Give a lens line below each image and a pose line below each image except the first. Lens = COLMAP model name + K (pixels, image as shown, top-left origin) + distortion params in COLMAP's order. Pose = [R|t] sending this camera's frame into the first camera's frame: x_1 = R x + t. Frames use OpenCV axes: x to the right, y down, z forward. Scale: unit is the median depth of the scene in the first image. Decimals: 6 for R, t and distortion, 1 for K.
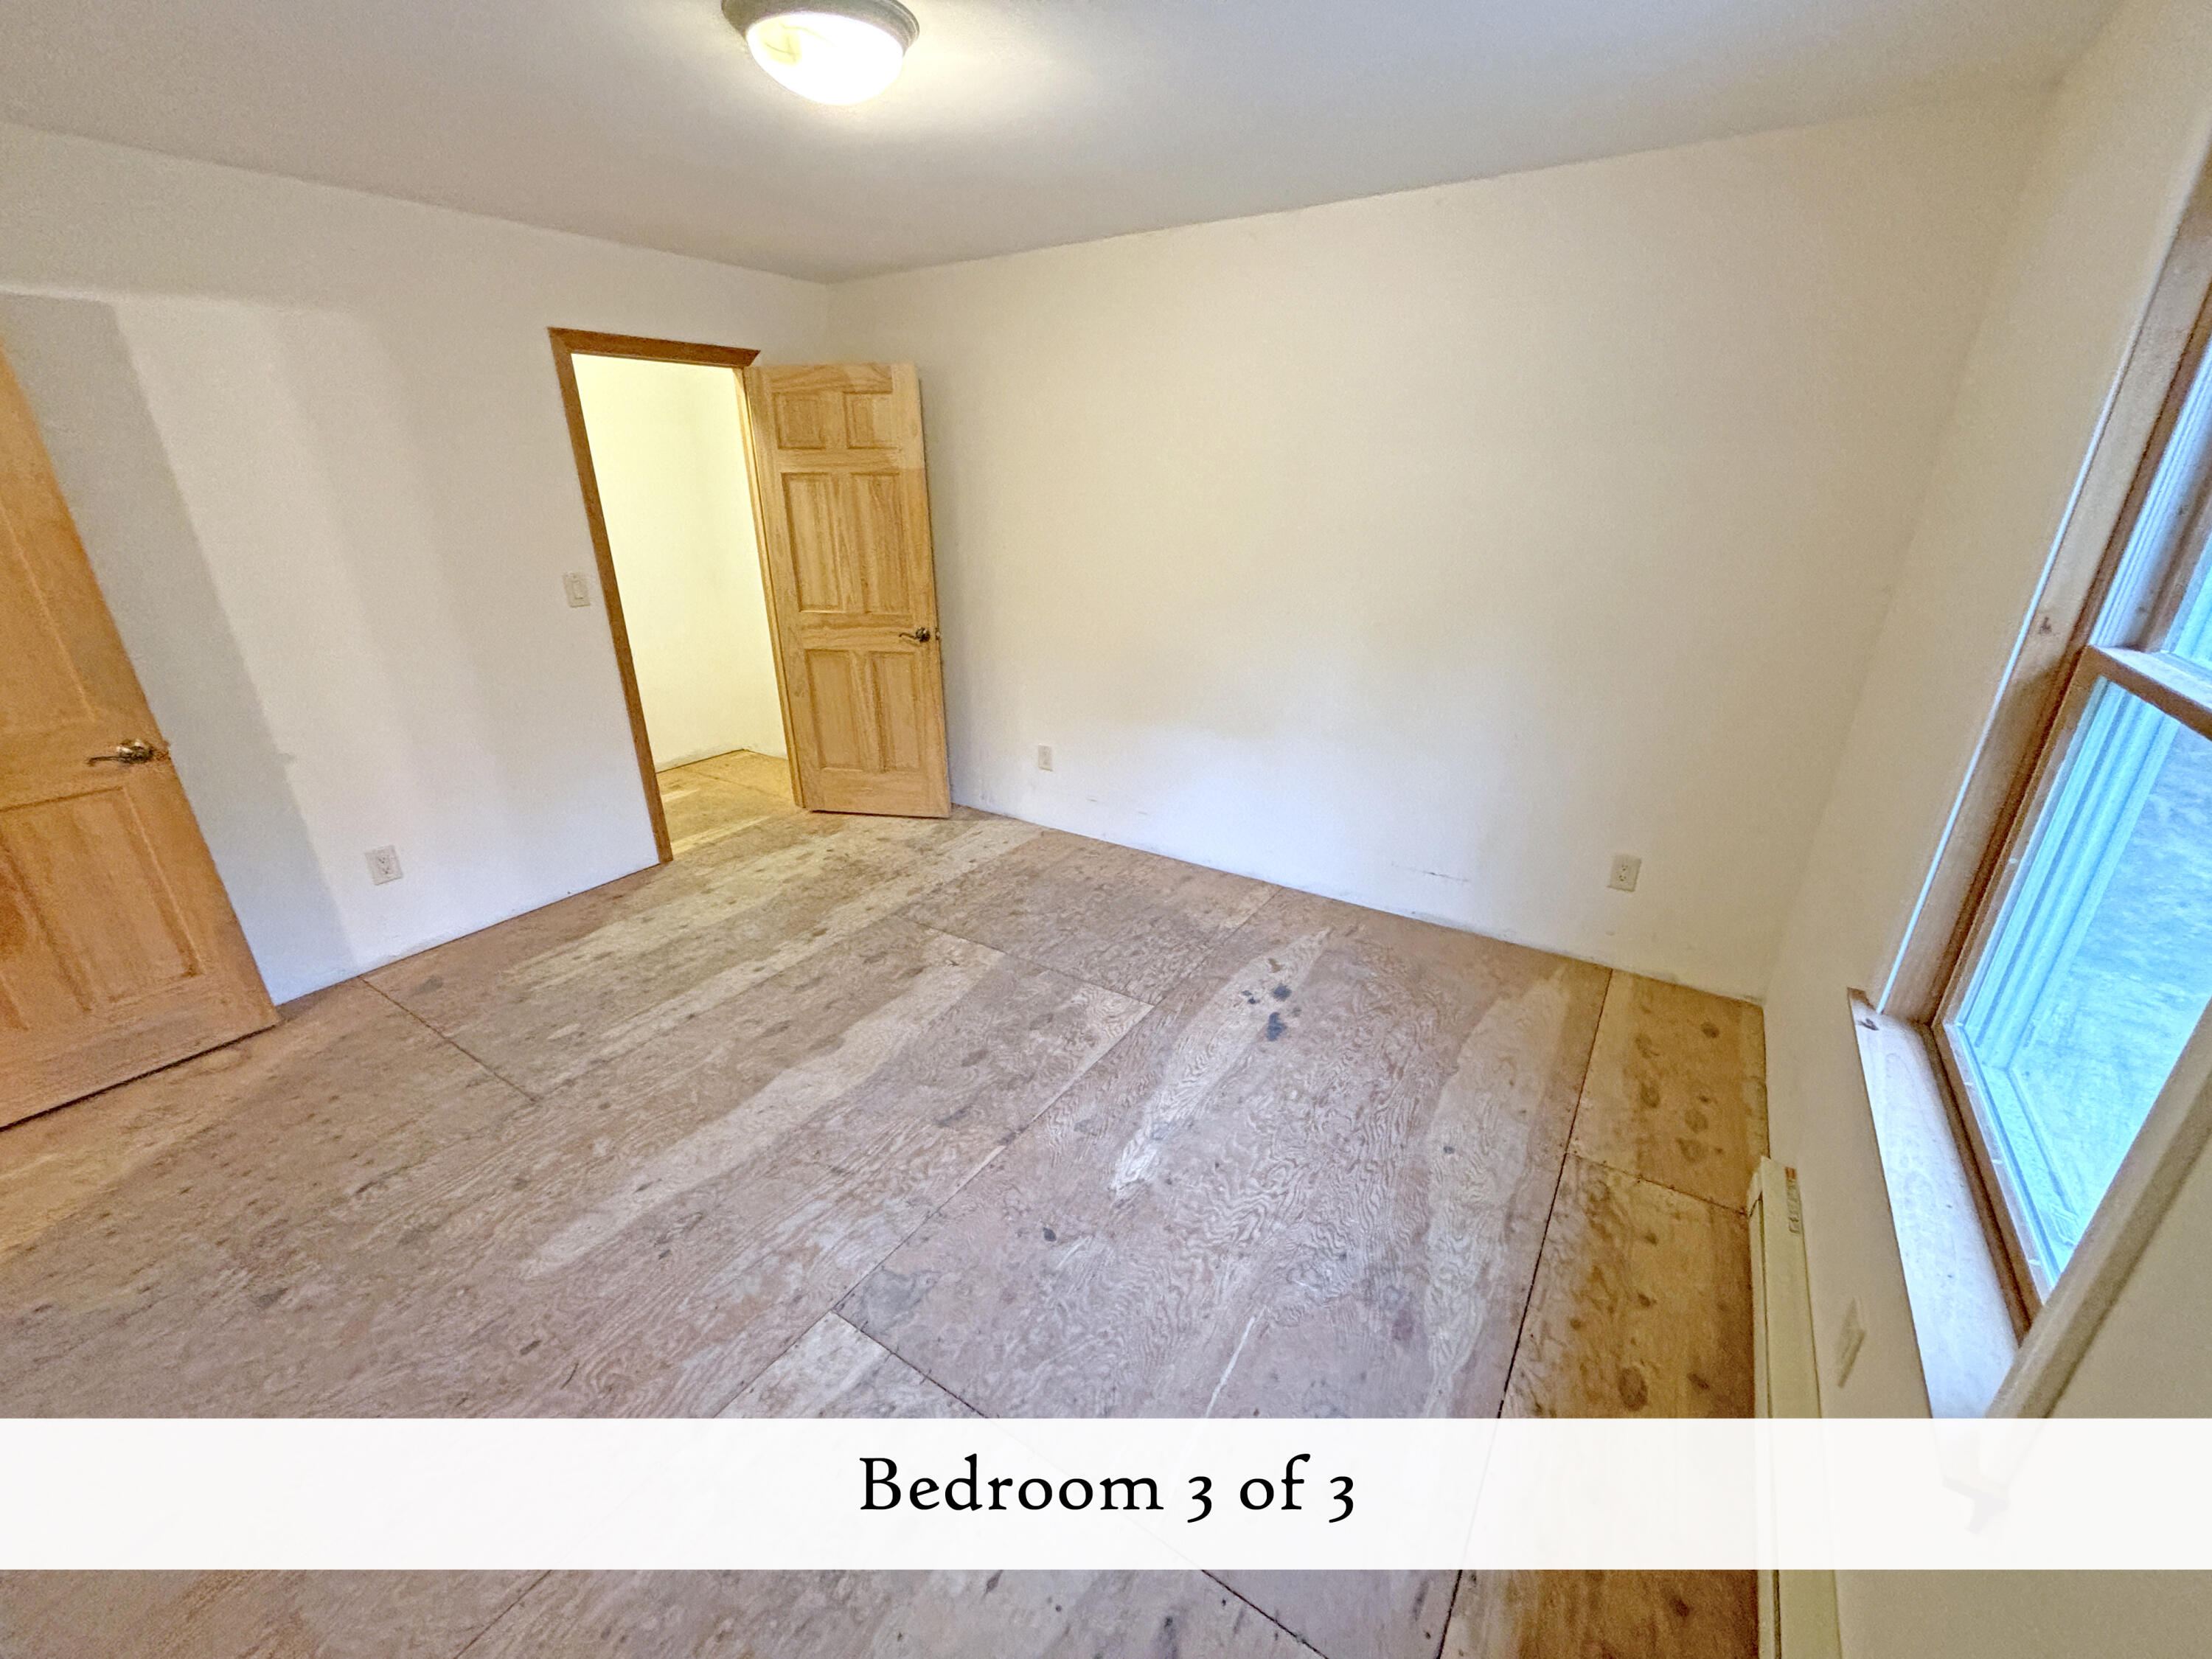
lens RADIAL K [[889.2, 0, 1106.3], [0, 889.2, 826.8], [0, 0, 1]] dist [0.003693, -0.002691]
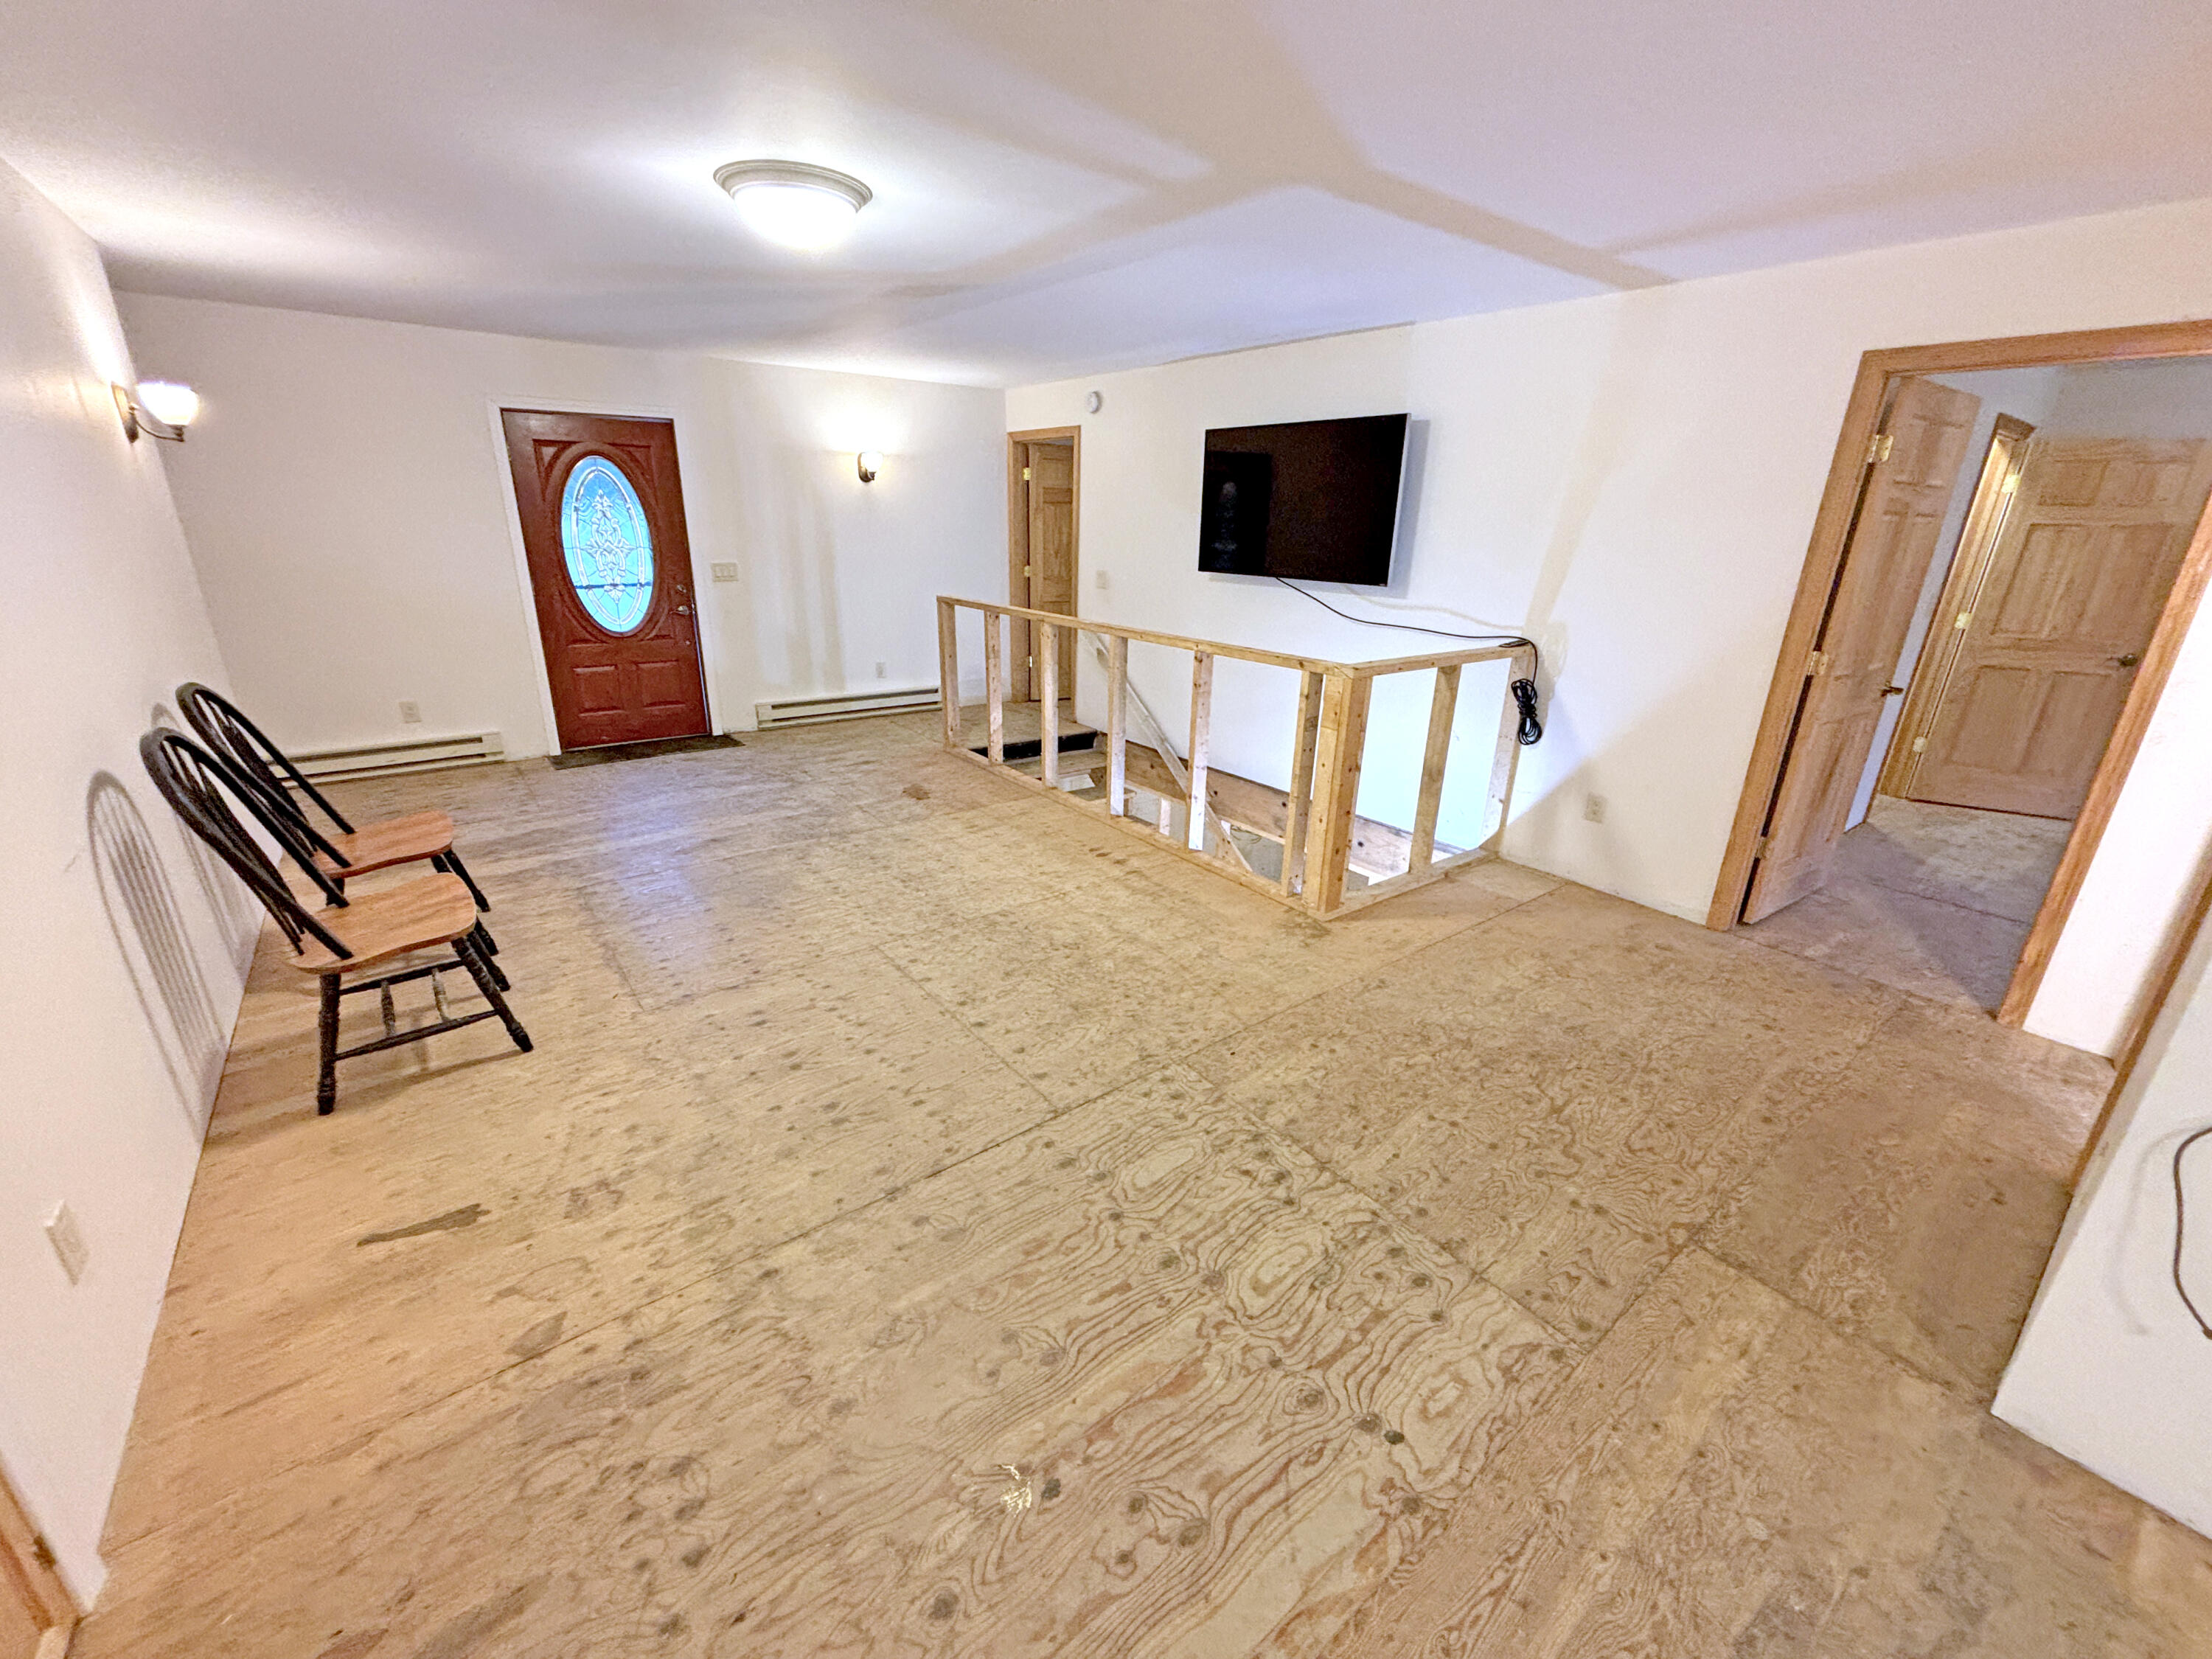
lens RADIAL K [[889.2, 0, 1107.4], [0, 889.2, 830.4], [0, 0, 1]] dist [0.003693, -0.002691]
pose [[0.943638, 0.137393, -0.301116, -1.149112], [-0.147848, 0.988936, -0.012096, 0.232455], [0.296123, 0.055934, 0.953511, -0.545040]]
